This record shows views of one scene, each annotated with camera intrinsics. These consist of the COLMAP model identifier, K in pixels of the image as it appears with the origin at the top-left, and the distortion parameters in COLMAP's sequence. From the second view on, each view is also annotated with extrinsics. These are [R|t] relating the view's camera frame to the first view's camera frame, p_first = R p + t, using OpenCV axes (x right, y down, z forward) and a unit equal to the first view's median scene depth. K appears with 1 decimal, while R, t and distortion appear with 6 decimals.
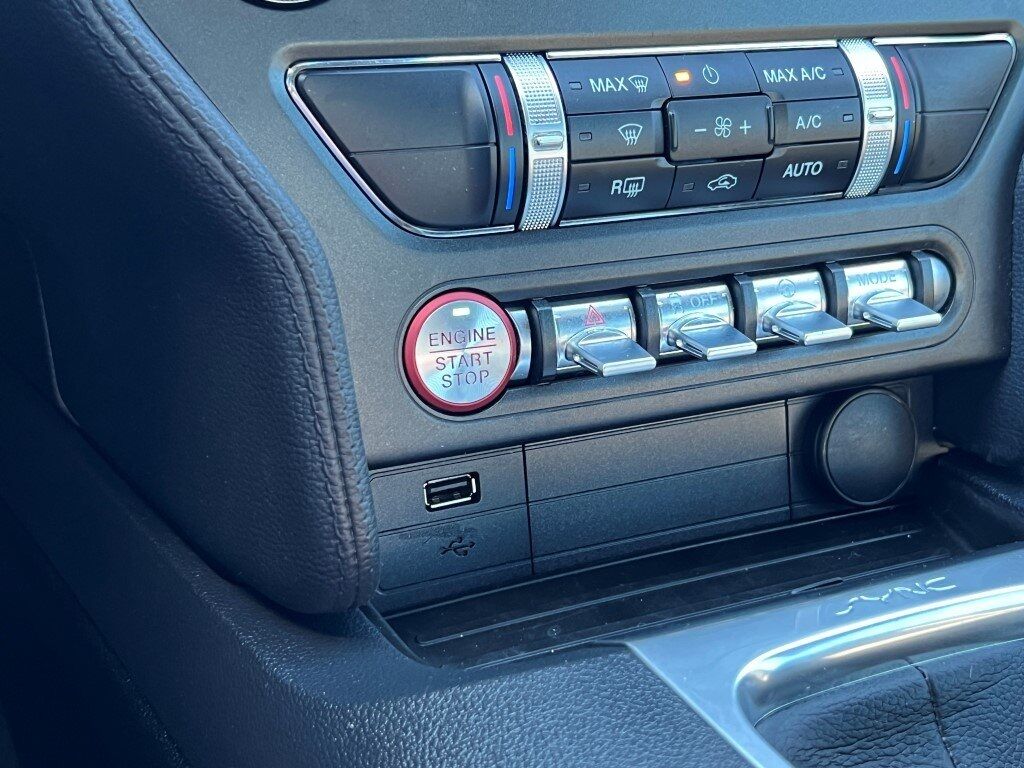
lens RADIAL K [[1379.1, 0, 529.9], [0, 1379.1, 418.1], [0, 0, 1]] dist [0.044202, 0.000000]
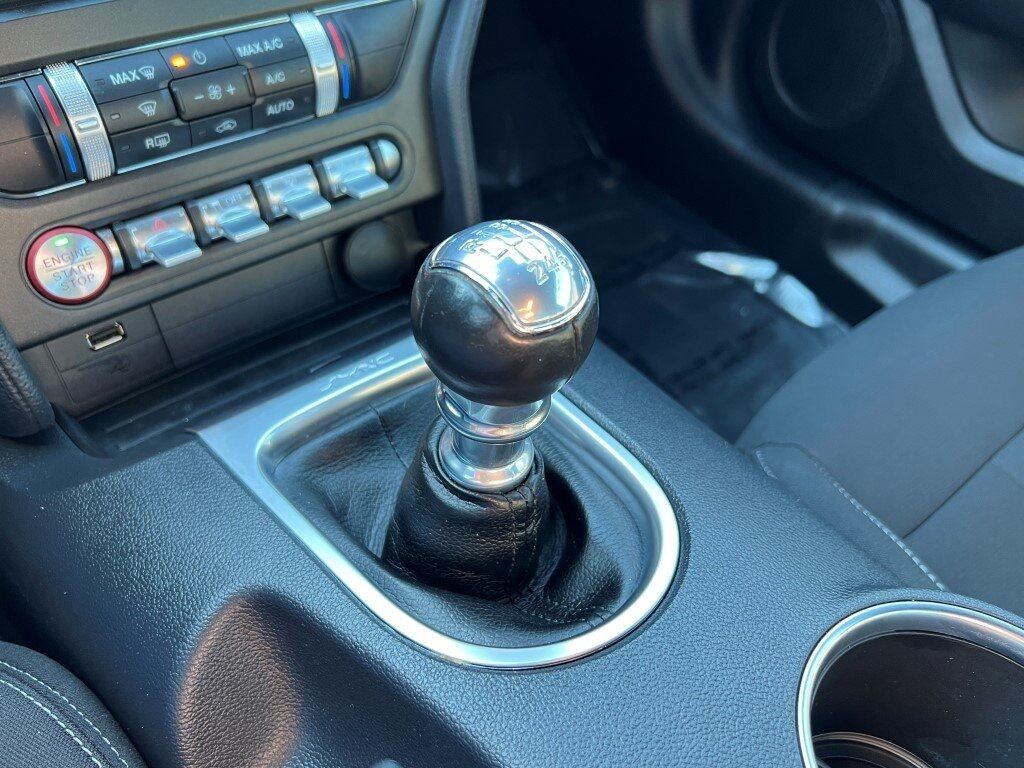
lens RADIAL K [[813.4, 0, 520.9], [0, 813.4, 398.7], [0, 0, 1]] dist [-0.022027, -0.004707]
pose [[0.967399, -0.179317, 0.178845, 0.250307], [0.115347, 0.940644, 0.319193, -0.136012], [-0.225466, -0.288157, 0.930661, -0.033237]]
